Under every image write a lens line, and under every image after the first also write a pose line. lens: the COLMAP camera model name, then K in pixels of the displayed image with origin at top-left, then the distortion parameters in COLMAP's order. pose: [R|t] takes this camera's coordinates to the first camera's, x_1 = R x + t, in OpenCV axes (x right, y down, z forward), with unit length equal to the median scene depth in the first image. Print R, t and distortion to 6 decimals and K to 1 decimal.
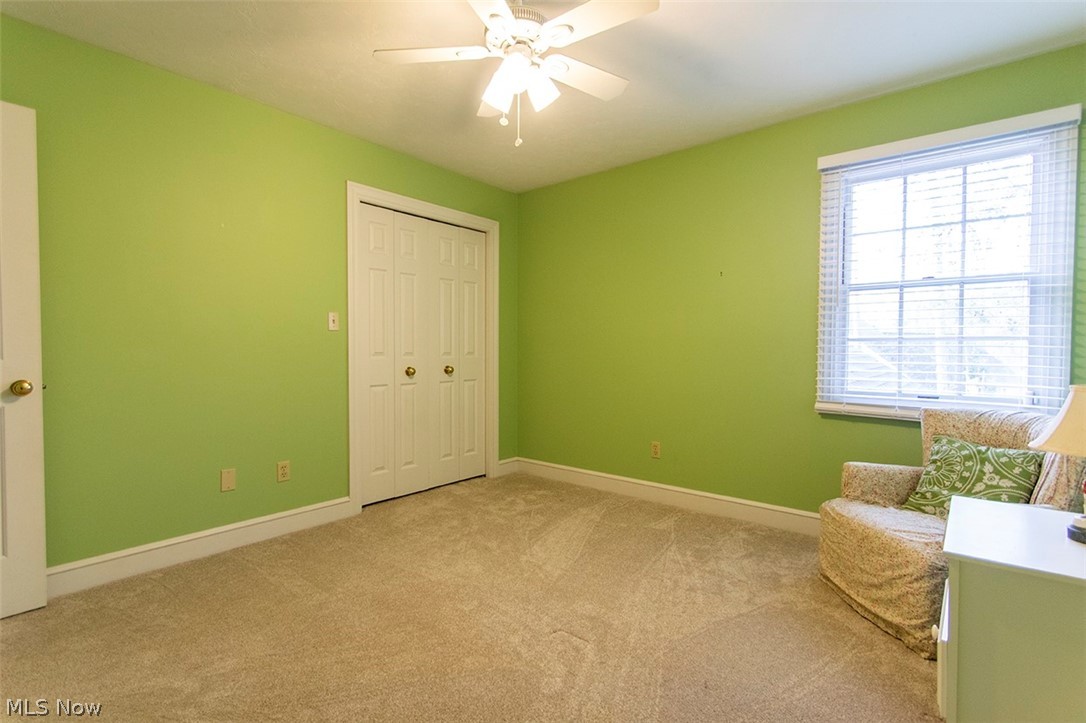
lens RADIAL K [[513.8, 0, 543.0], [0, 513.8, 361.5], [0, 0, 1]] dist [0.000377, -0.000111]
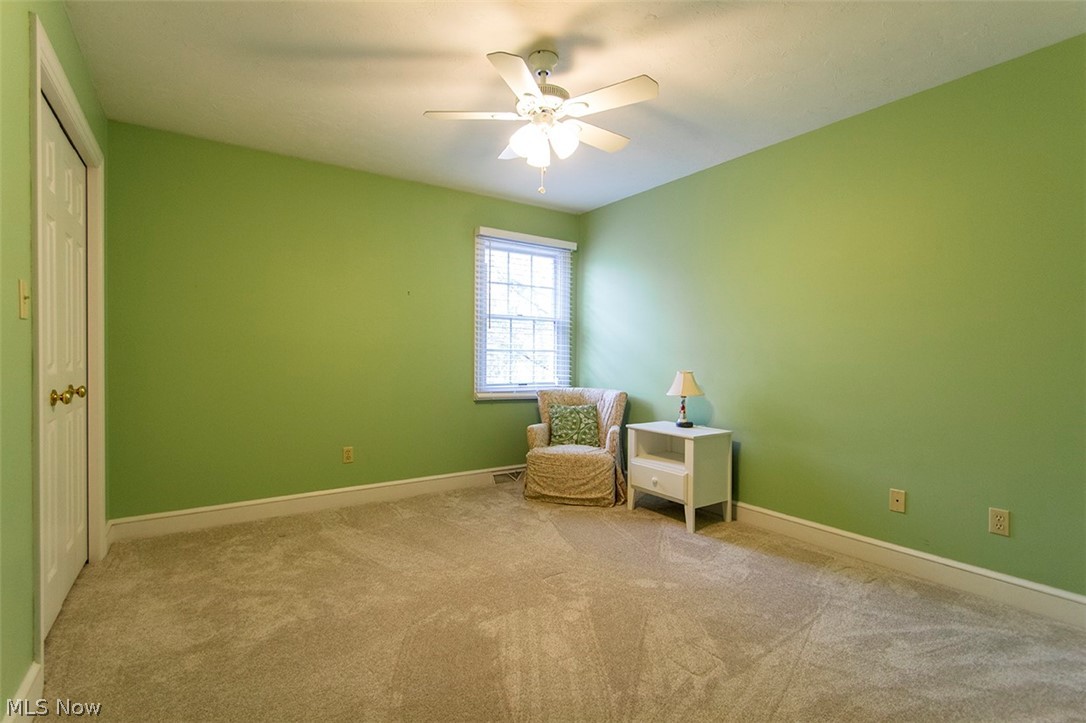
lens RADIAL K [[501.1, 0, 543.0], [0, 501.1, 361.5], [0, 0, 1]] dist [0.001947, 0.000232]
pose [[0.265022, -0.014023, 0.964140, -0.834604], [0.016594, 0.999813, 0.009980, -0.023029], [-0.964100, 0.013354, 0.265205, 0.473231]]
